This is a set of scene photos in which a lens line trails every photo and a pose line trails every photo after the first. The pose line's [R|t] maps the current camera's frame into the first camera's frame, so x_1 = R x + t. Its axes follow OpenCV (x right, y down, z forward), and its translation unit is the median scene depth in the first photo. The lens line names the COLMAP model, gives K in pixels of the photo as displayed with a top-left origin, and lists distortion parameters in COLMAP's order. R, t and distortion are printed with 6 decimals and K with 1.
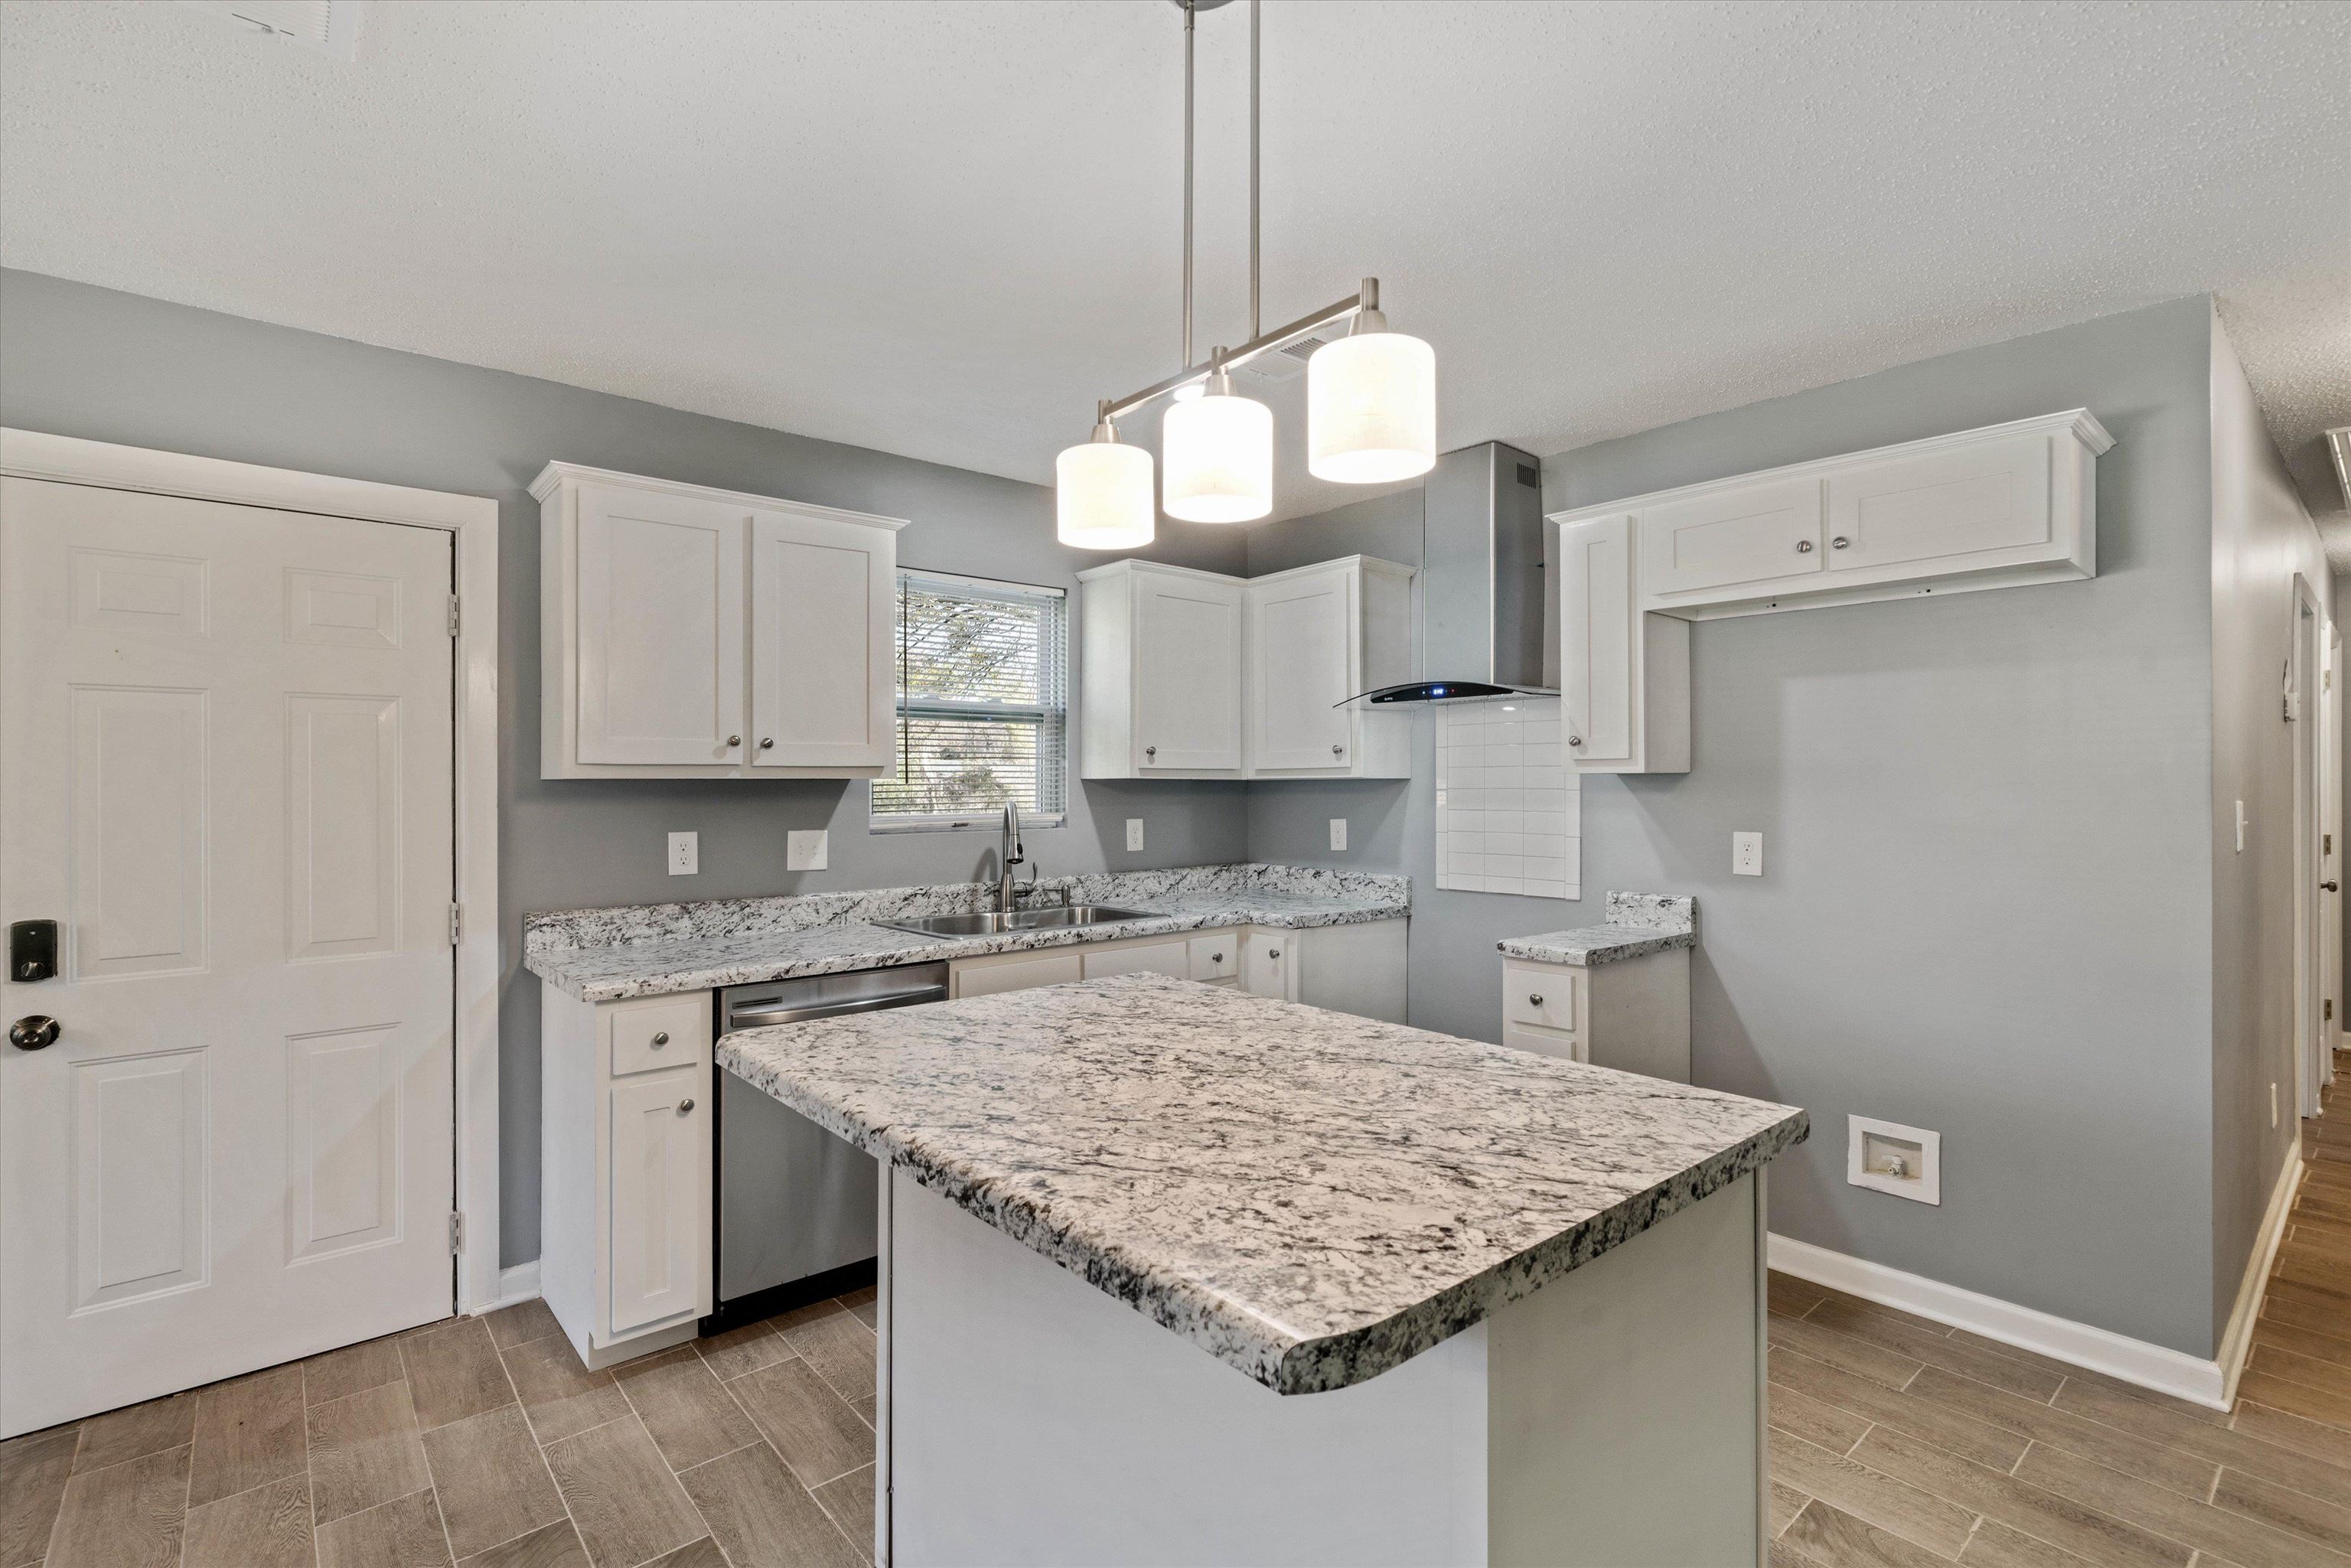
lens RADIAL K [[1093.7, 0, 1174.5], [0, 1093.7, 775.2], [0, 0, 1]] dist [0.000285, 0.000463]
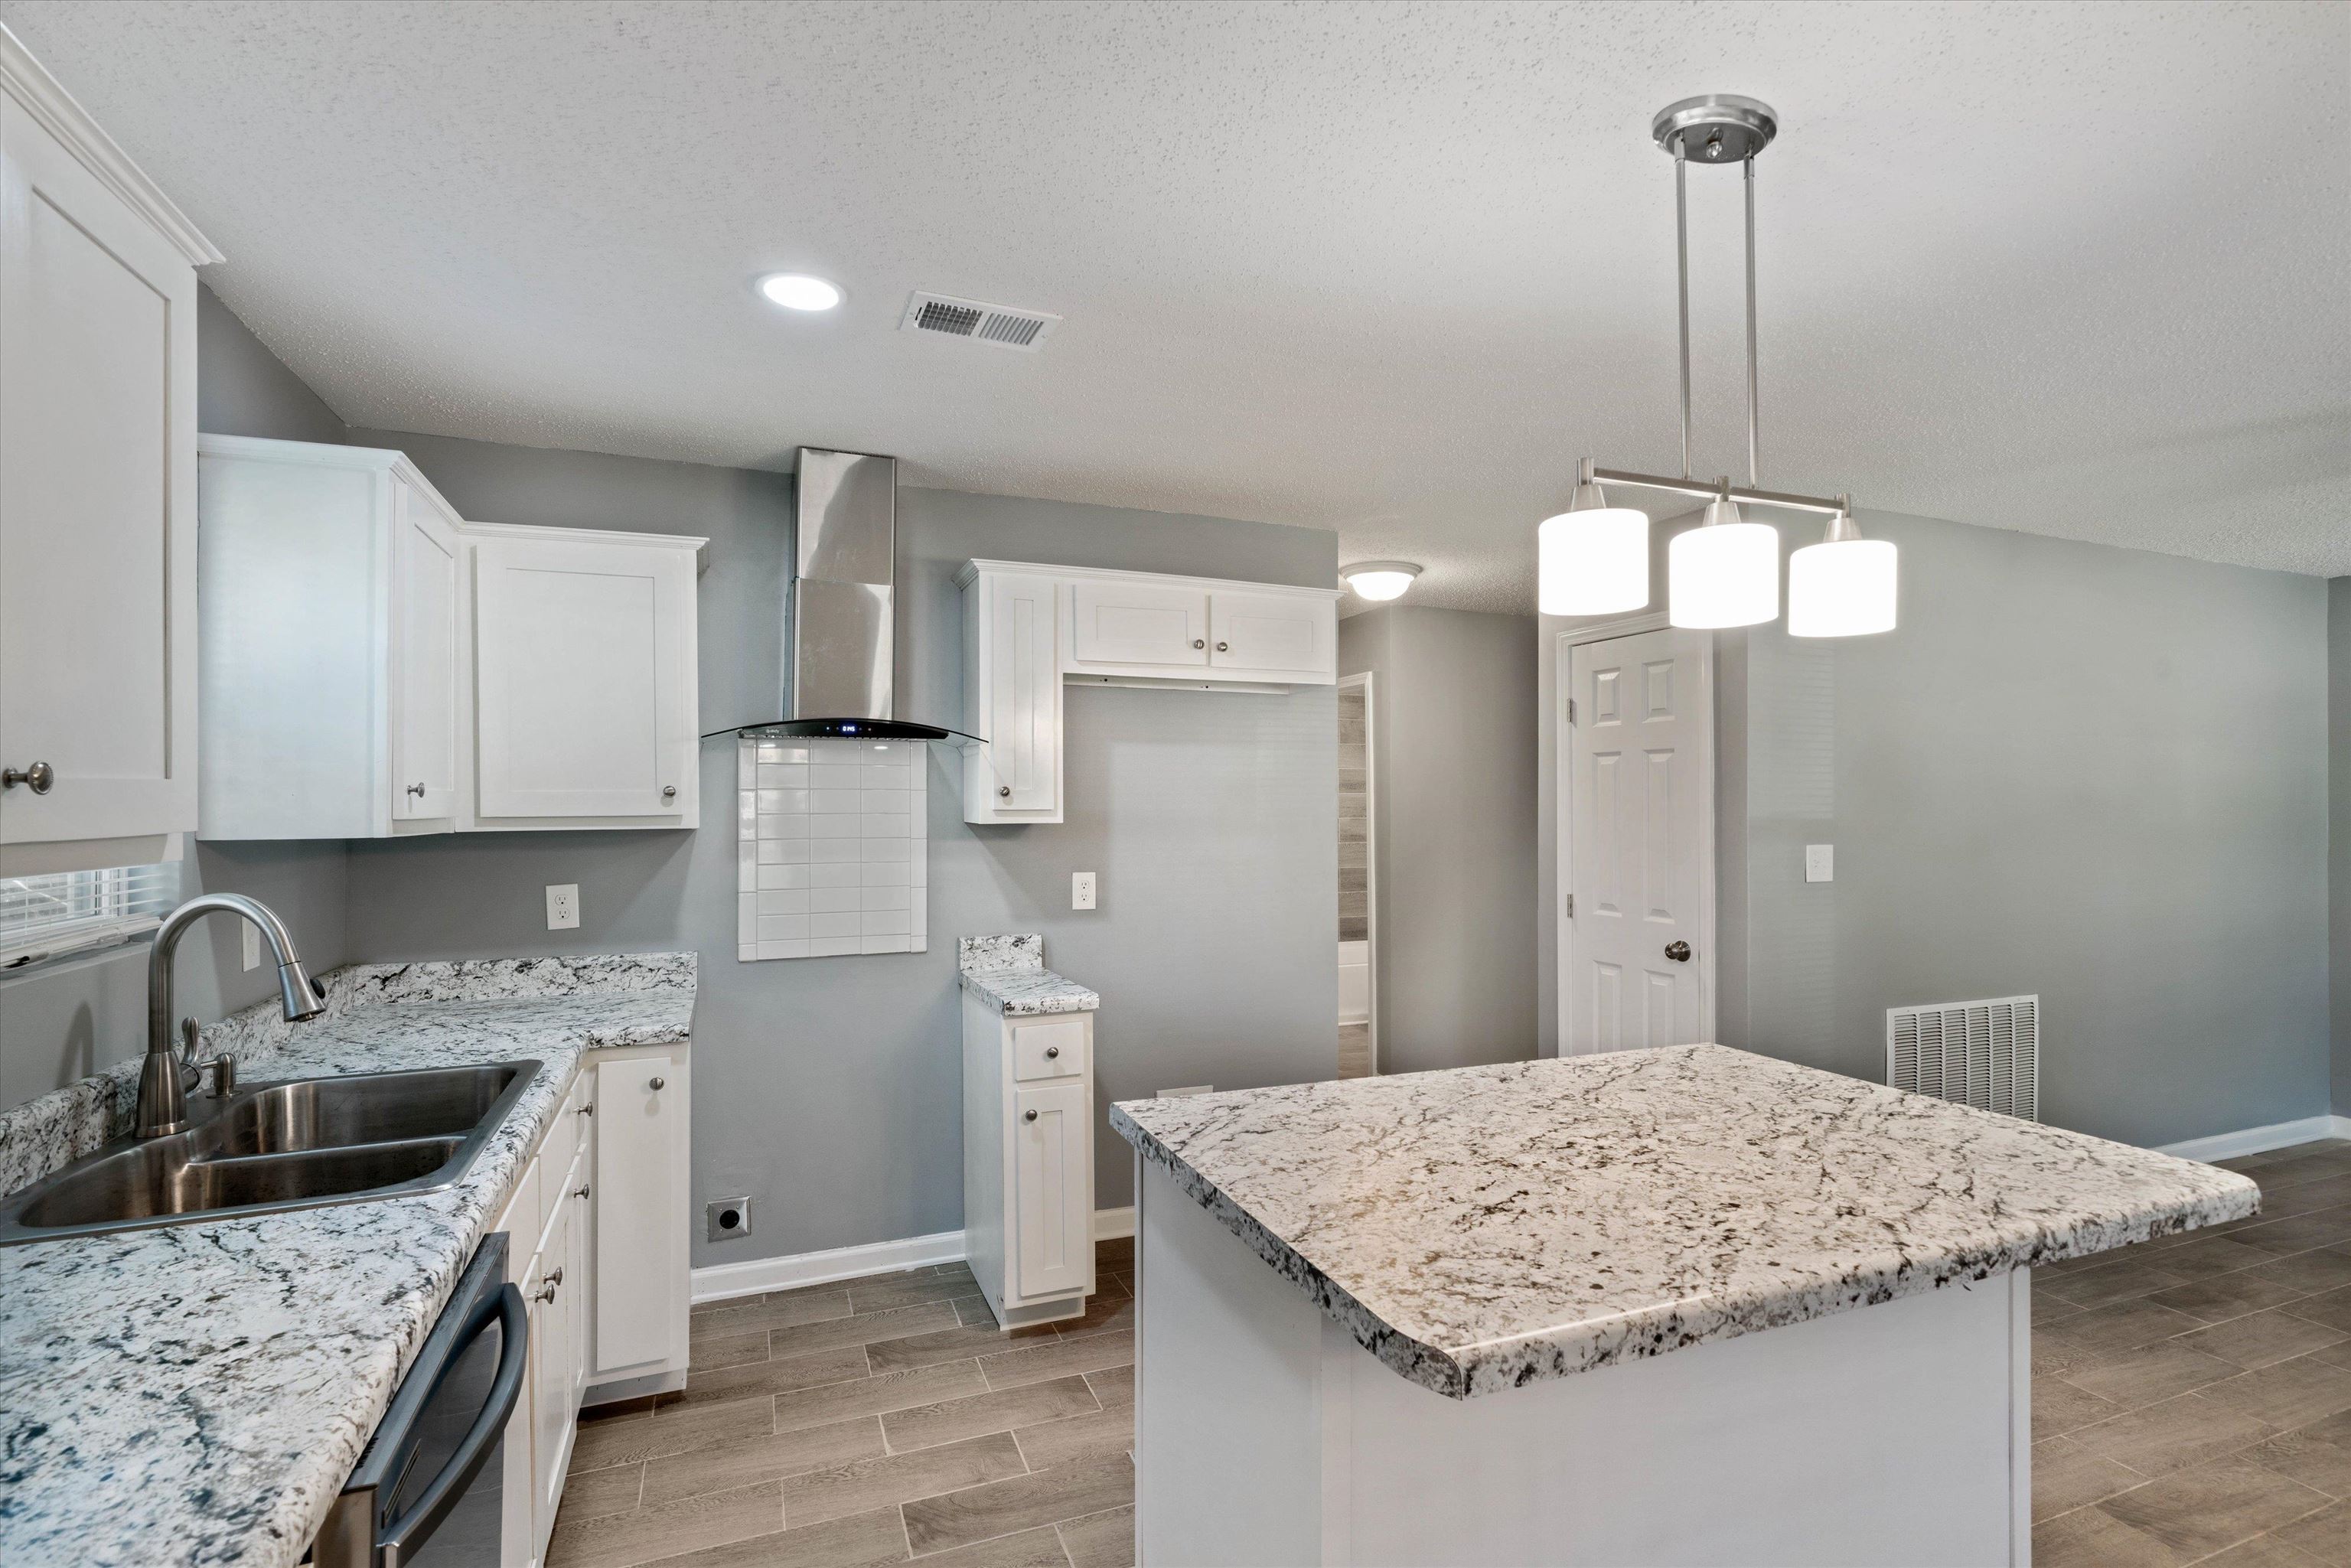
lens RADIAL K [[1107.0, 0, 1179.4], [0, 1107.0, 792.2], [0, 0, 1]] dist [0.001275, 0.000960]
pose [[0.322835, 0.010452, 0.946397, -0.573595], [-0.006940, 0.999938, -0.008676, -0.024167], [-0.946430, -0.003767, 0.322888, 0.545856]]
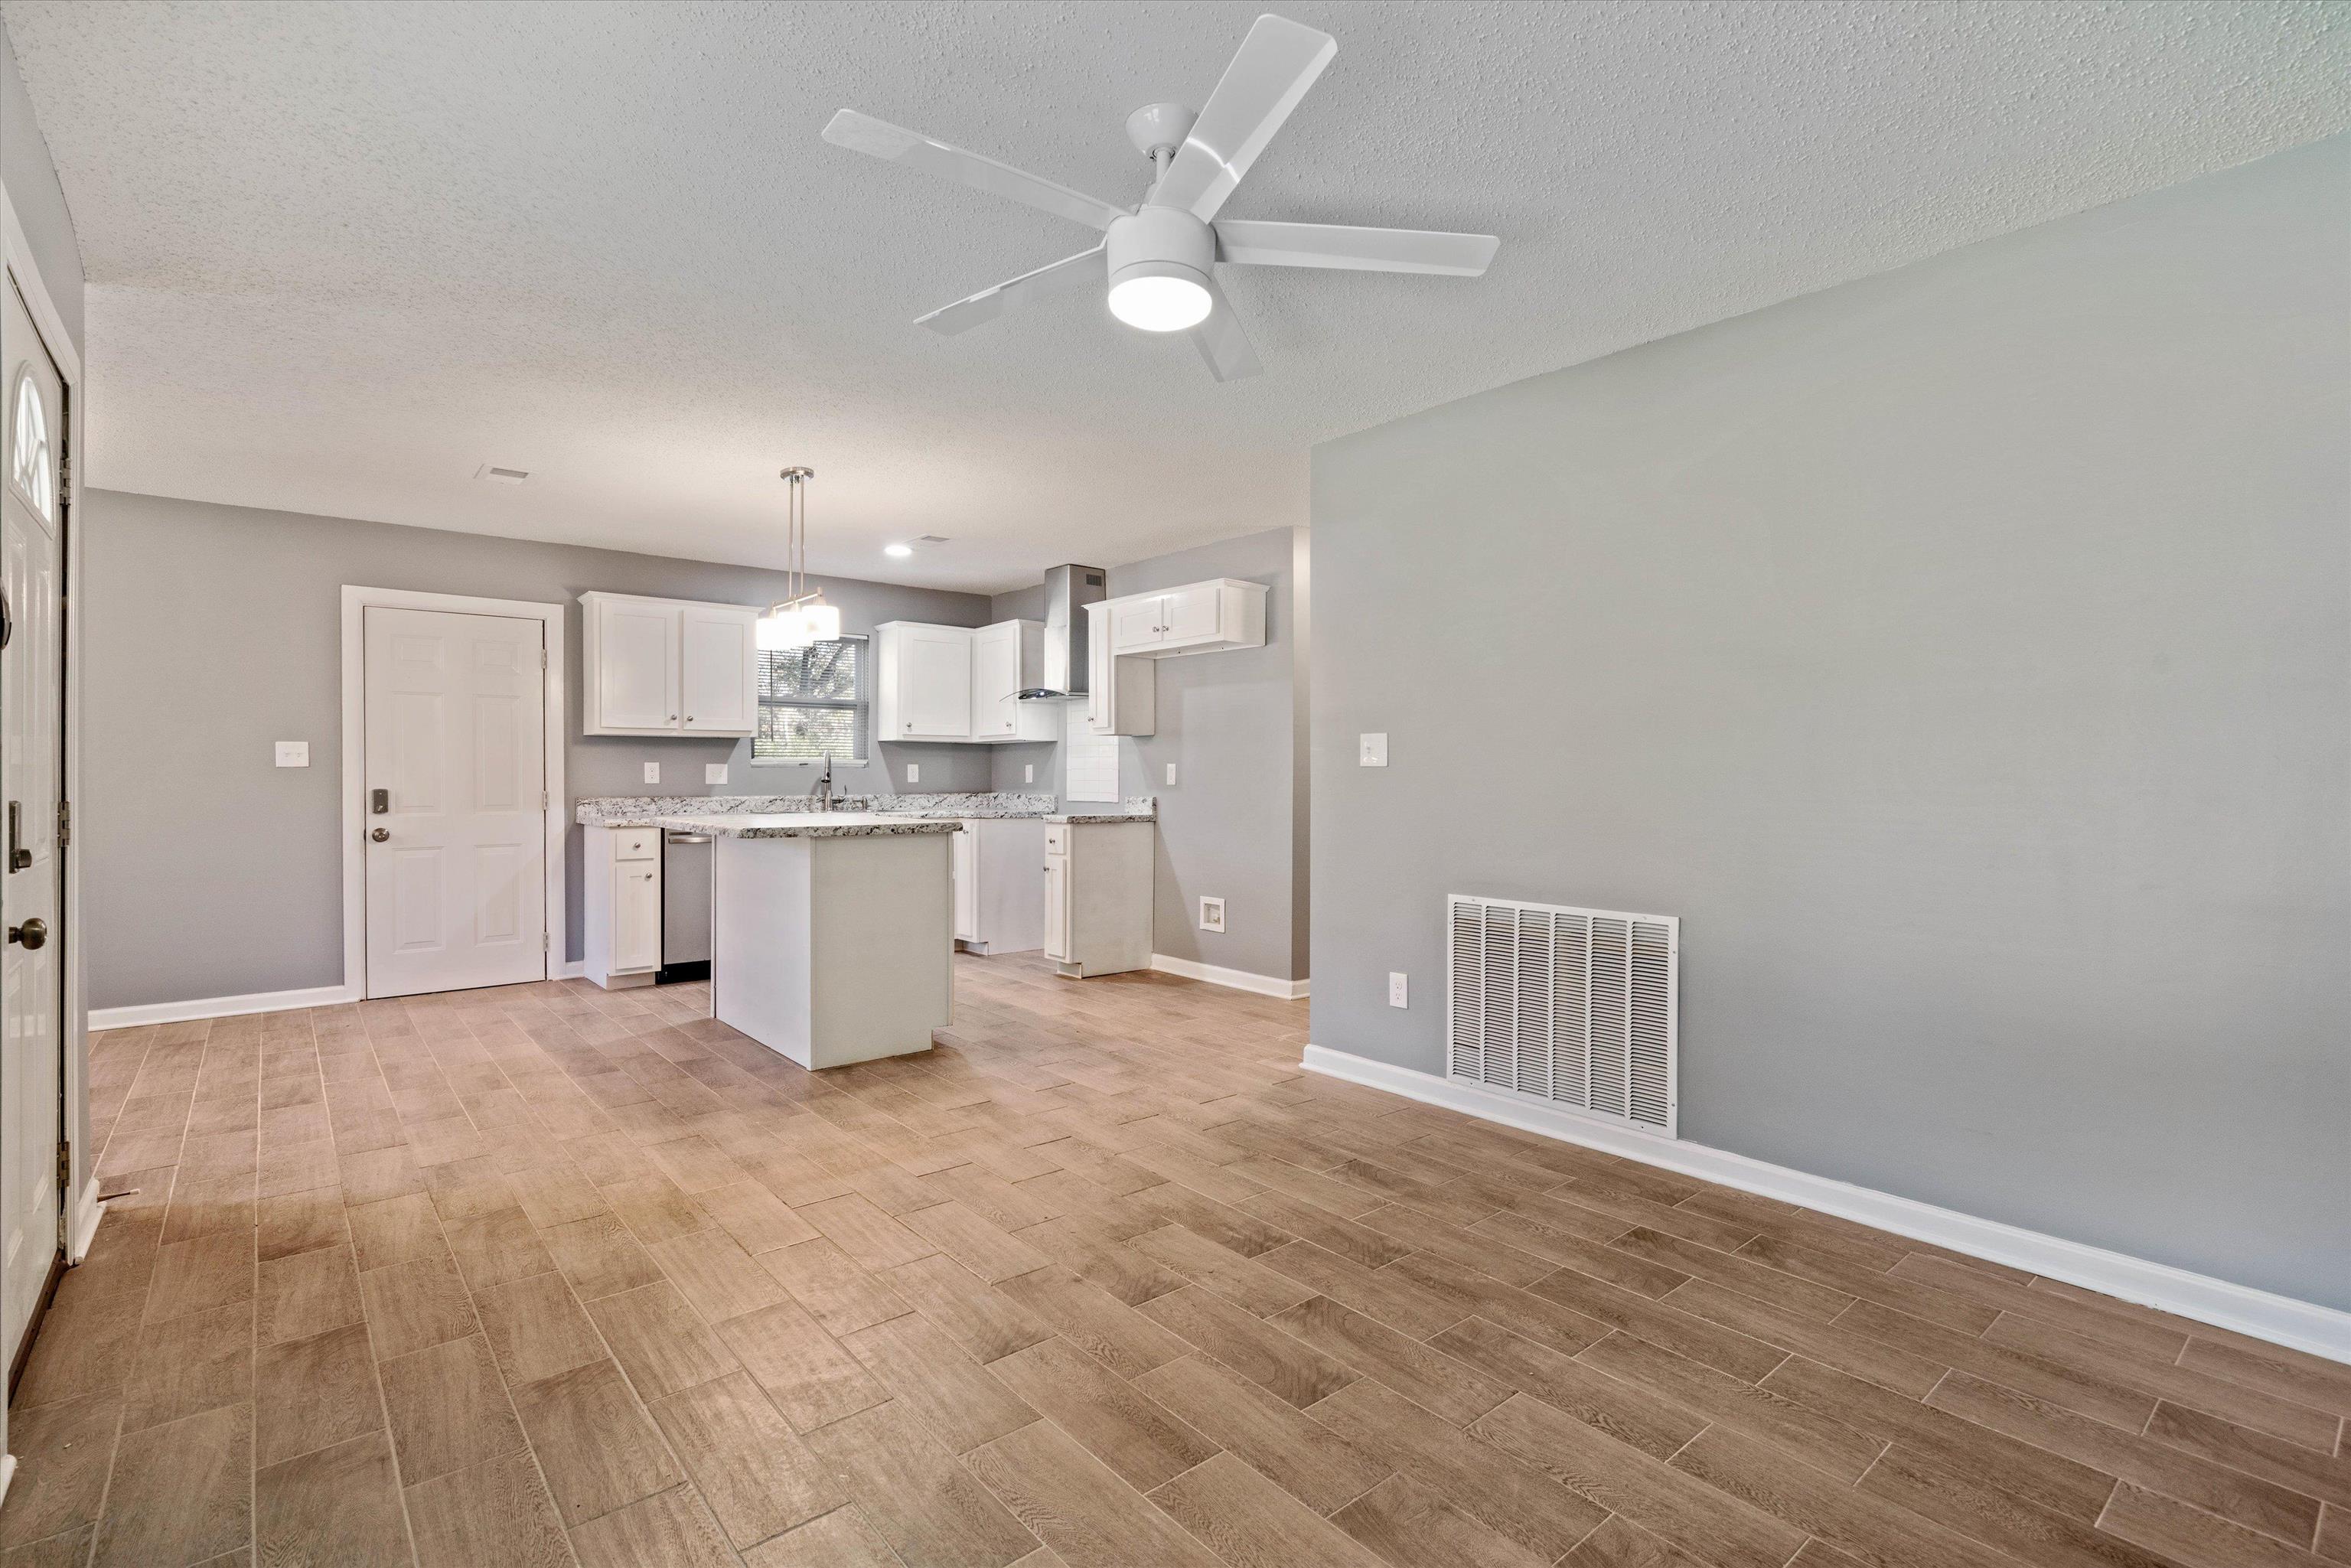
lens RADIAL K [[1093.7, 0, 1174.5], [0, 1093.7, 775.2], [0, 0, 1]] dist [0.000285, 0.000463]
pose [[0.999902, 0.002579, -0.013753, 0.577347], [-0.002464, 0.999962, 0.008366, 0.058484], [0.013774, -0.008332, 0.999870, -1.071426]]
